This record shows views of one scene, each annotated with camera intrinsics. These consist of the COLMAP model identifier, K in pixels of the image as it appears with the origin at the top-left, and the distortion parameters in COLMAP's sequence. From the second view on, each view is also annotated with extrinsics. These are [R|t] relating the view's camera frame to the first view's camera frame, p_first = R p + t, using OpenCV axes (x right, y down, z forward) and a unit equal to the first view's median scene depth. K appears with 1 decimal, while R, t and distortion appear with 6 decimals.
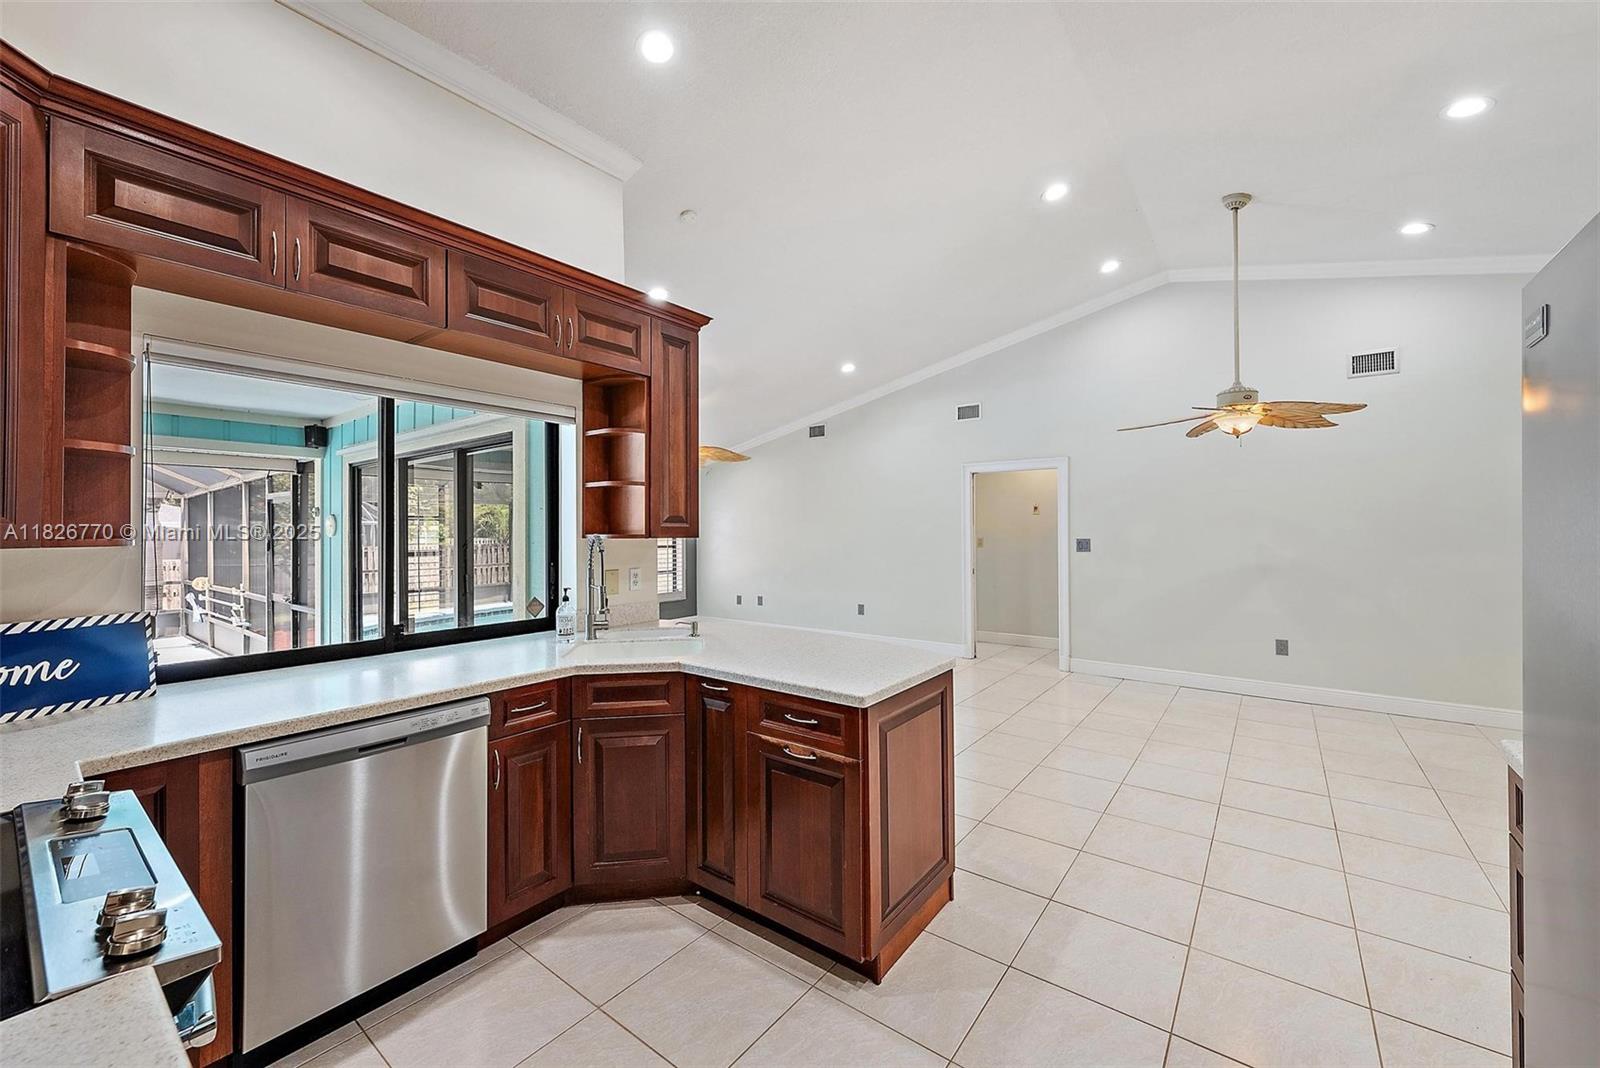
lens RADIAL K [[625.8, 0, 806.0], [0, 625.8, 525.0], [0, 0, 1]] dist [-0.002899, 0.000060]
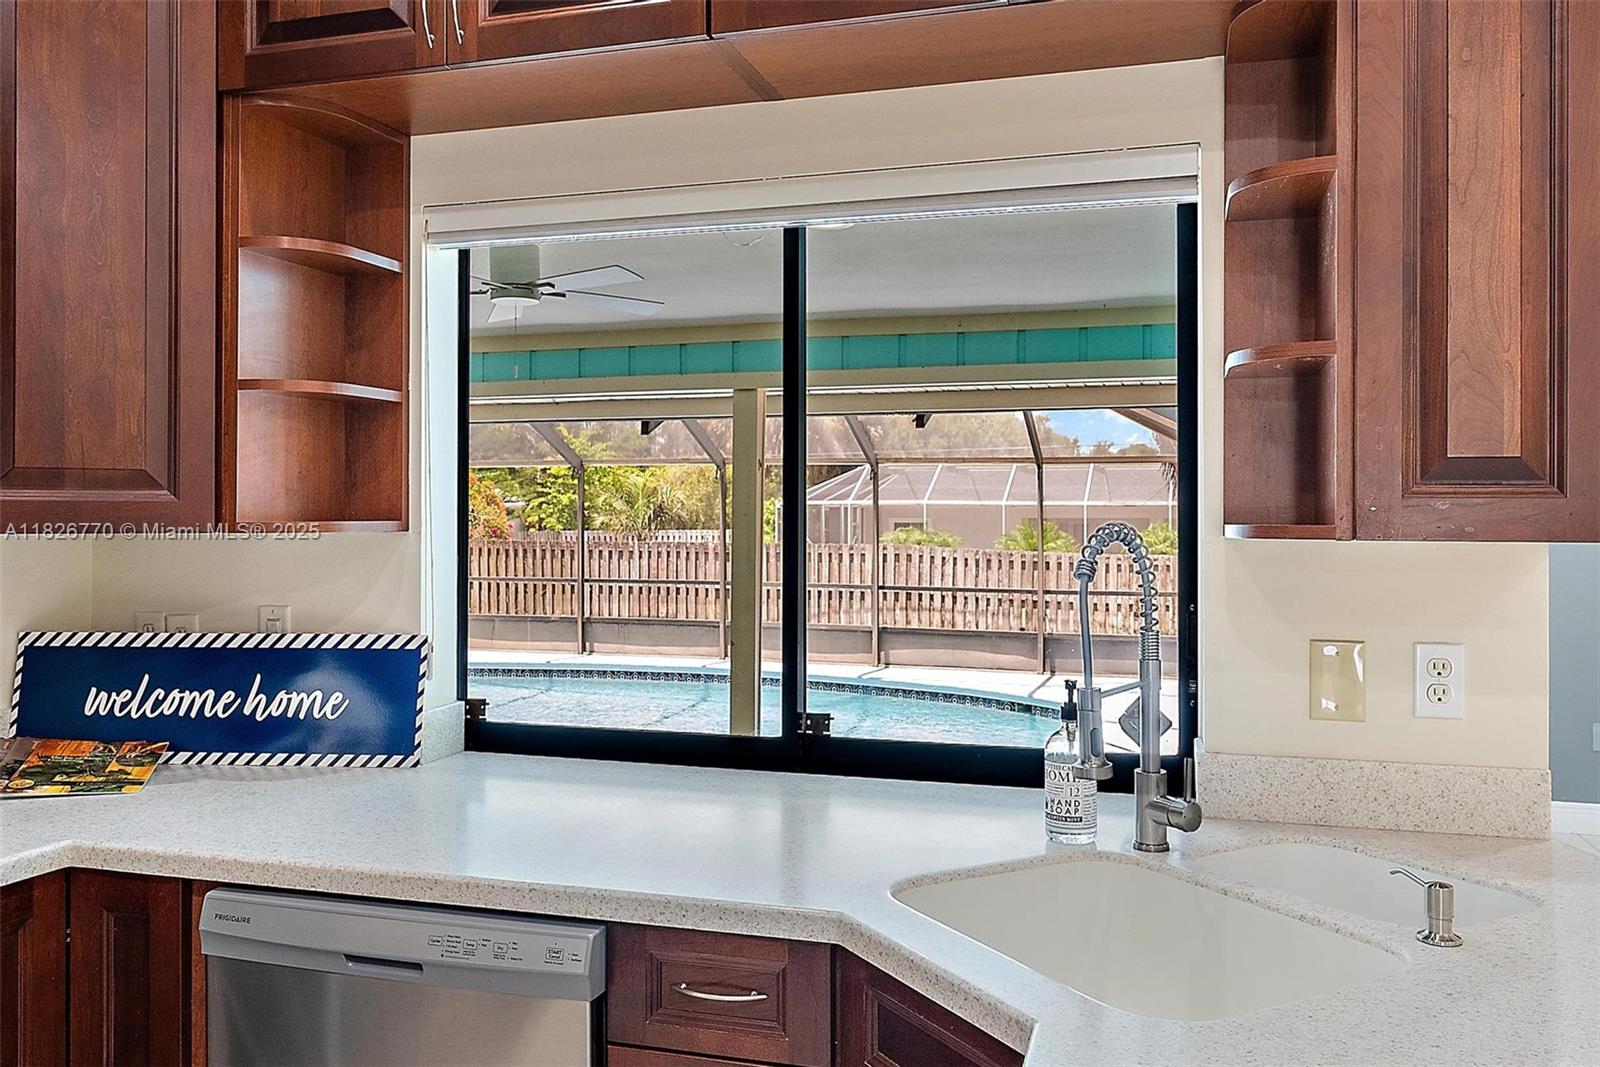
lens RADIAL K [[1266.3, 0, 802.8], [0, 1266.3, 506.6], [0, 0, 1]] dist [-0.012037, 0.001951]
pose [[0.345546, -0.004771, -0.938390, 0.194652], [0.004662, 0.999983, -0.003368, 0.008374], [0.938390, -0.003211, 0.345562, 0.585668]]
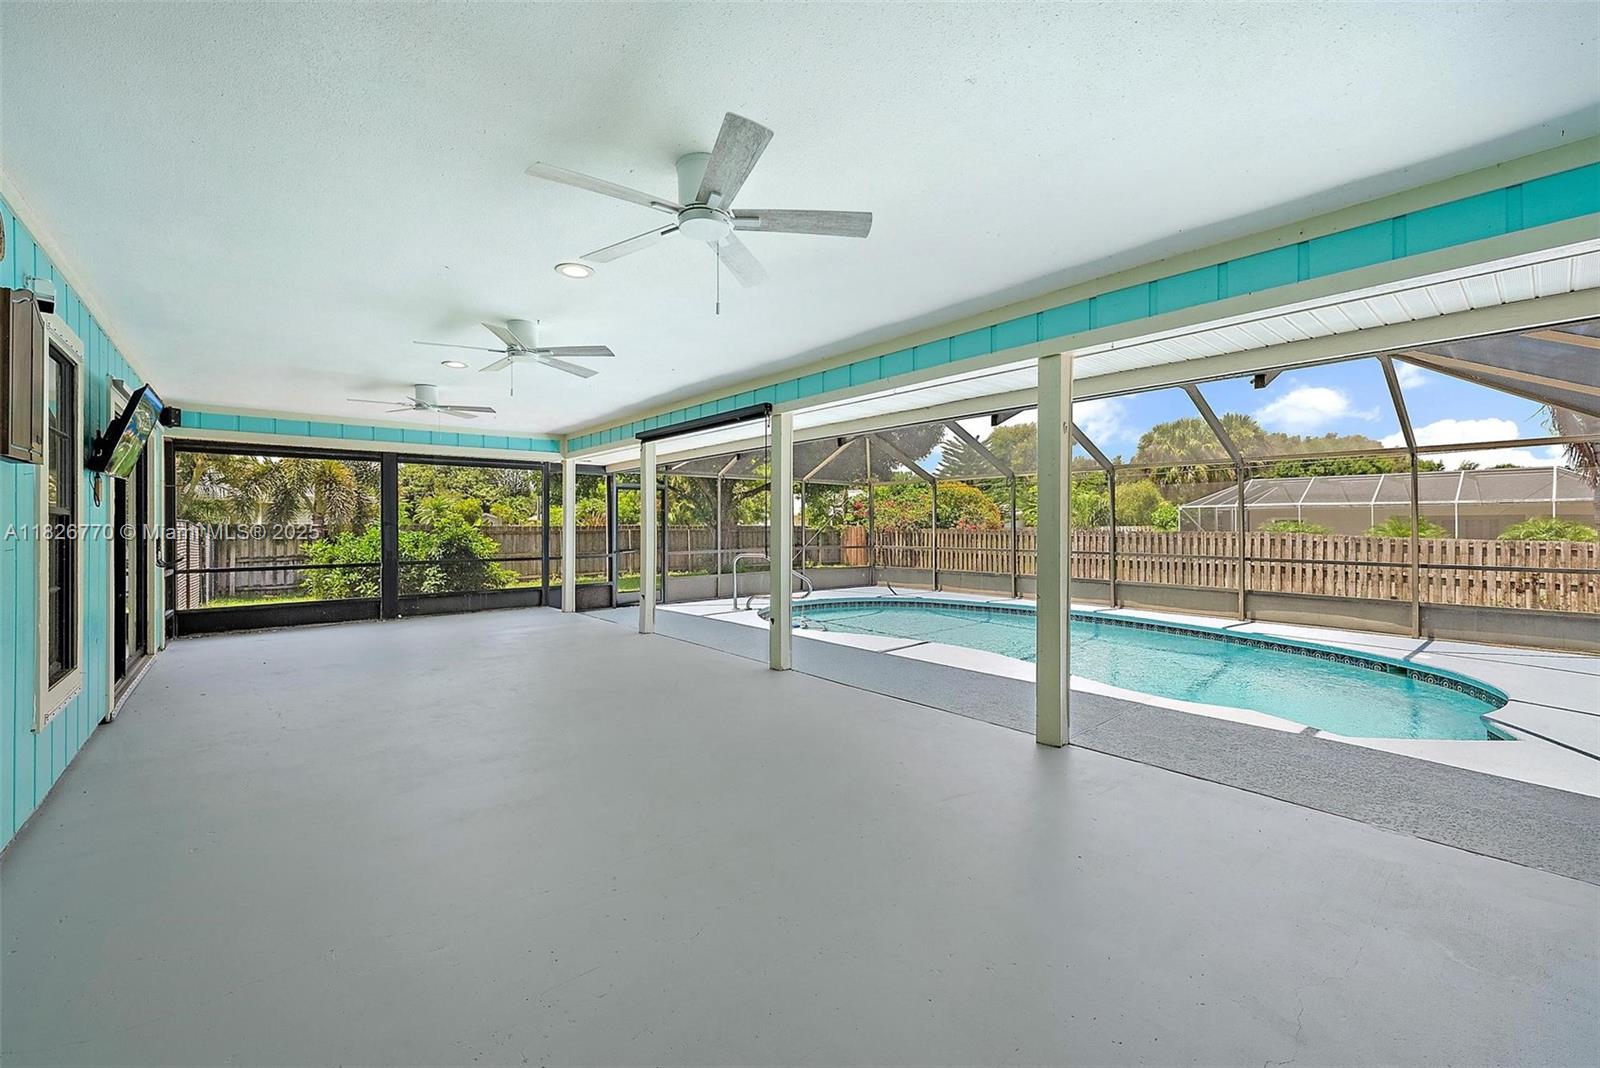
lens RADIAL K [[647.3, 0, 808.5], [0, 647.3, 522.8], [0, 0, 1]] dist [-0.003446, 0.001061]
pose [[-0.206222, -0.000086, -0.978505, -0.691812], [0.012247, 0.999921, -0.002669, 0.105752], [0.978429, -0.012534, -0.206205, 1.082188]]
